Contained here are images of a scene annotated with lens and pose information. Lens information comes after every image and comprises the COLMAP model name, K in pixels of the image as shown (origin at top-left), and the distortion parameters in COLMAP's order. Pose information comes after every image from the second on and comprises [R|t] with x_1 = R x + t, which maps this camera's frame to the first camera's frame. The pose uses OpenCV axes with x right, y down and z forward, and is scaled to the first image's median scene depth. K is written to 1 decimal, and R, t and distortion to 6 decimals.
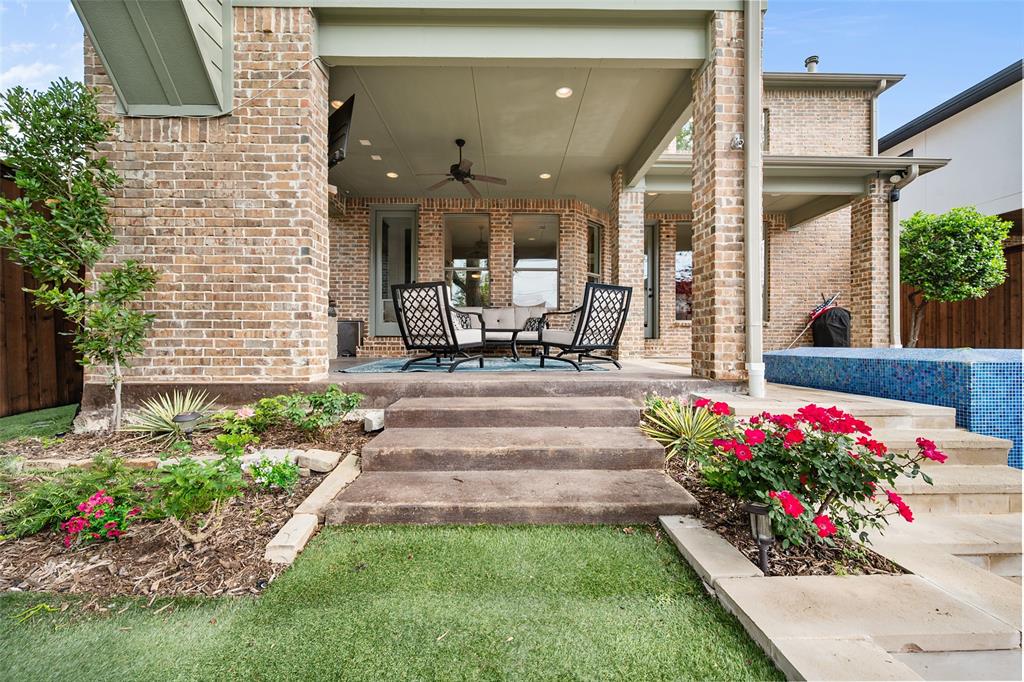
lens RADIAL K [[405.5, 0, 514.0], [0, 405.5, 341.0], [0, 0, 1]] dist [0.000382, 0.000389]
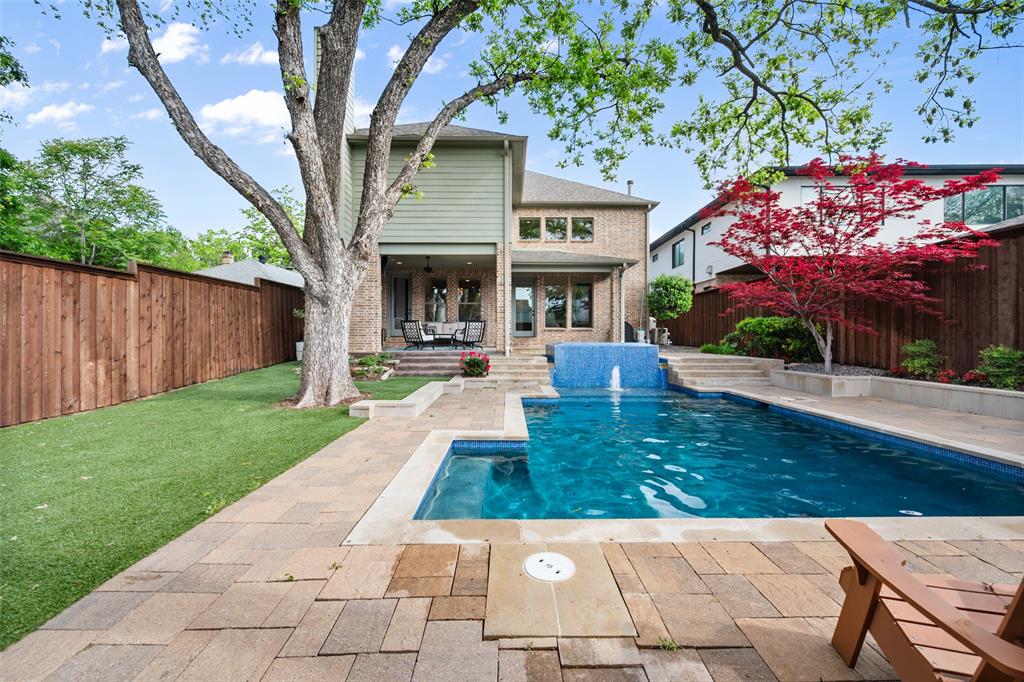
lens RADIAL K [[405.5, 0, 511.0], [0, 405.5, 340.3], [0, 0, 1]] dist [0.000382, 0.000389]
pose [[0.999958, -0.001027, -0.009161, 0.485309], [0.001140, 0.999924, 0.012259, -0.028275], [0.009147, -0.012269, 0.999883, -1.791085]]
